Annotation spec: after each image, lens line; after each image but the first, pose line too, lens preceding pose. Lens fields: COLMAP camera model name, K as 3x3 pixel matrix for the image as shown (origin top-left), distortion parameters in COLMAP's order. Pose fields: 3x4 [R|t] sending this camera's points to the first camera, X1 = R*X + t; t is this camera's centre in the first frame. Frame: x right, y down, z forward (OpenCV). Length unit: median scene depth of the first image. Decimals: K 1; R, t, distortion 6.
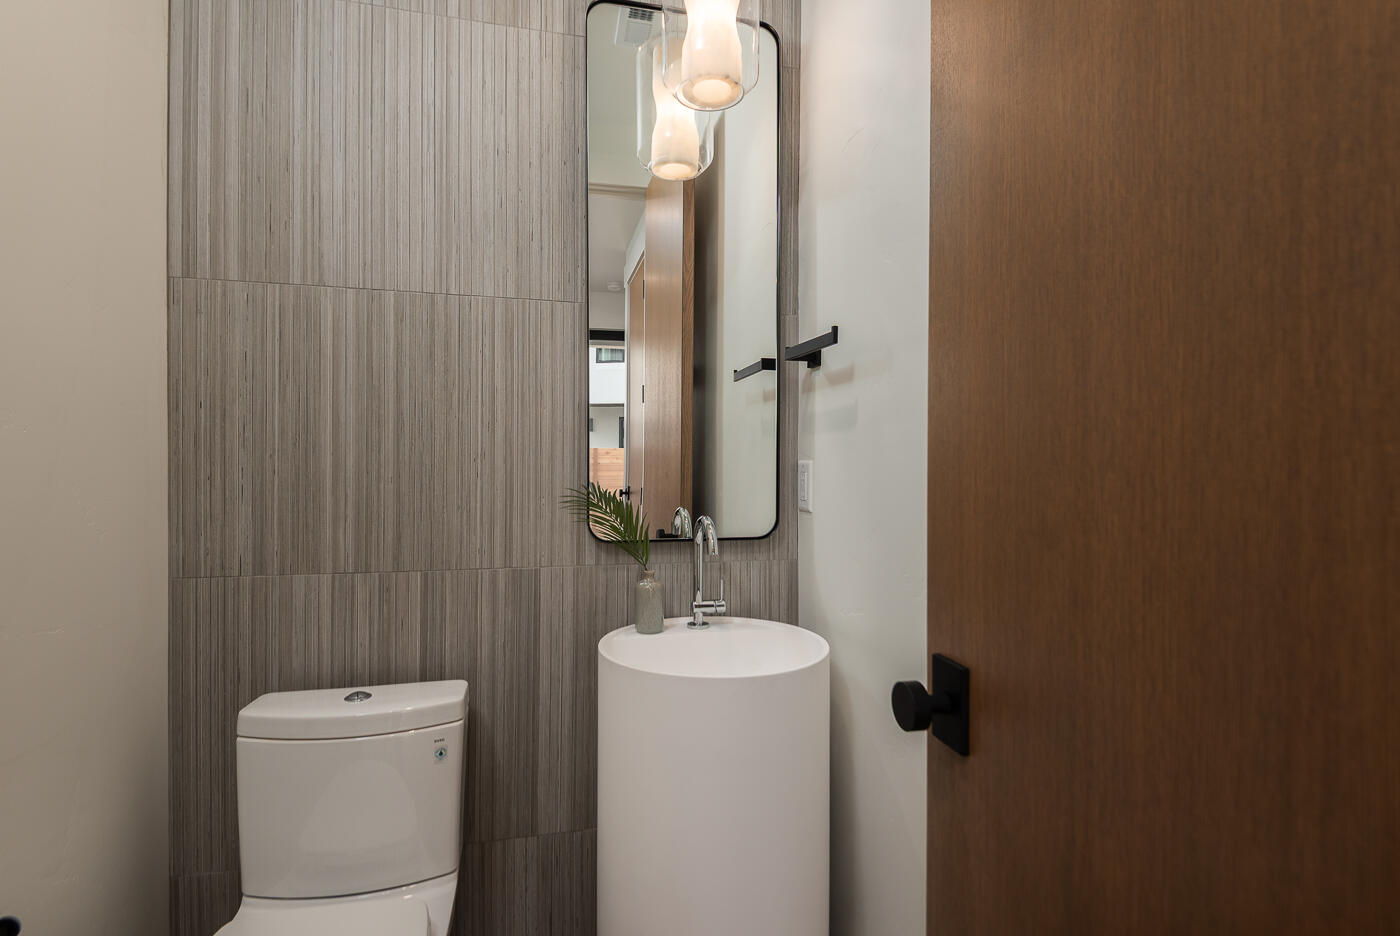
lens RADIAL K [[686.7, 0, 698.8], [0, 686.7, 462.9], [0, 0, 1]] dist [0.005268, -0.001000]
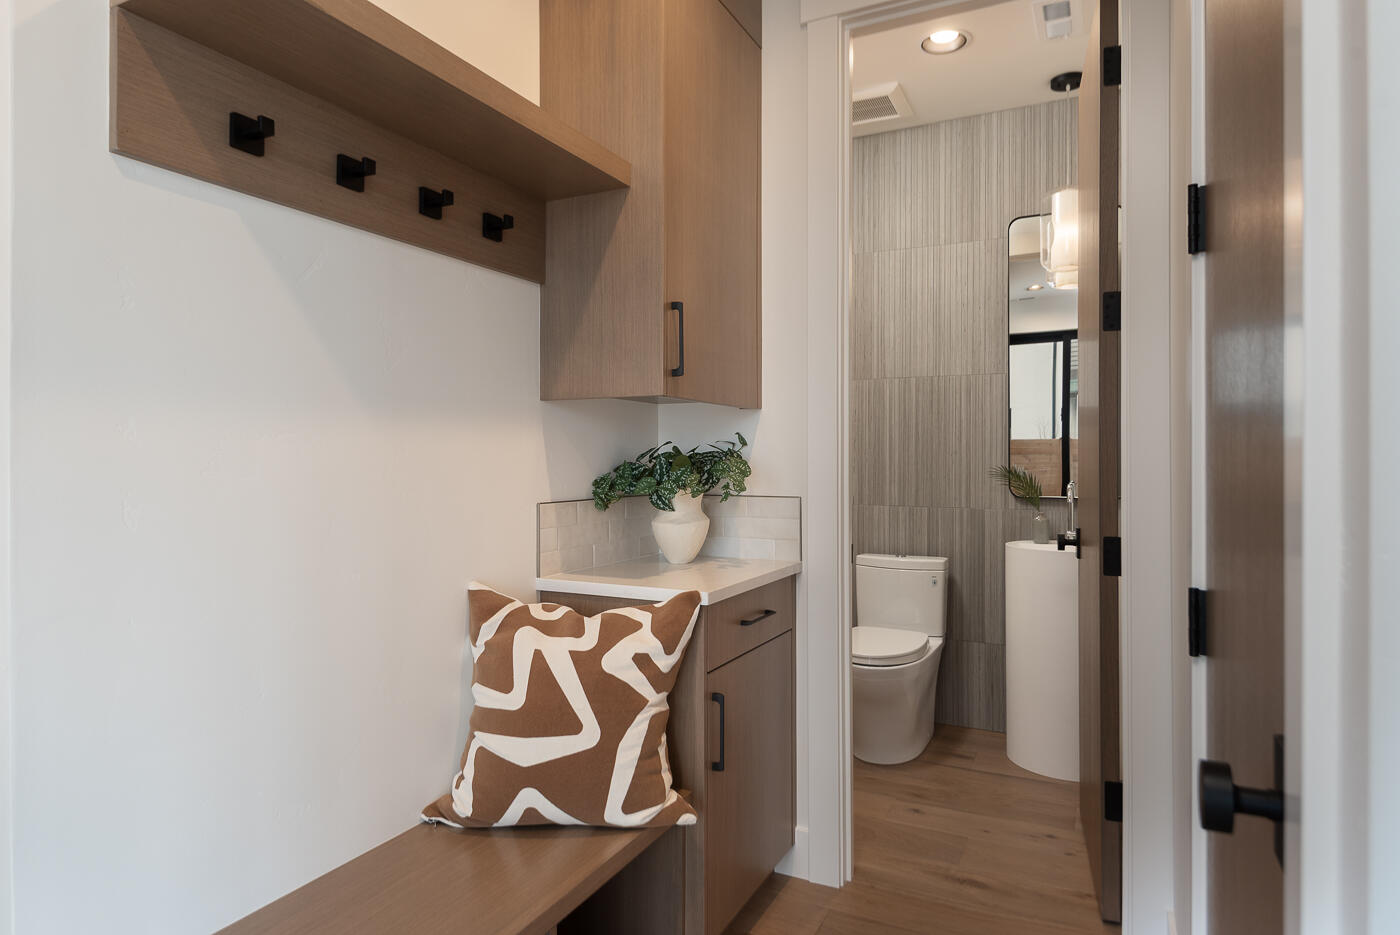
lens RADIAL K [[870.9, 0, 695.5], [0, 870.9, 459.2], [0, 0, 1]] dist [0.067208, 0.000835]
pose [[0.781275, -0.005322, -0.624164, 0.728846], [0.000698, 0.999970, -0.007653, 0.029000], [0.624186, 0.005543, 0.781256, -1.568804]]
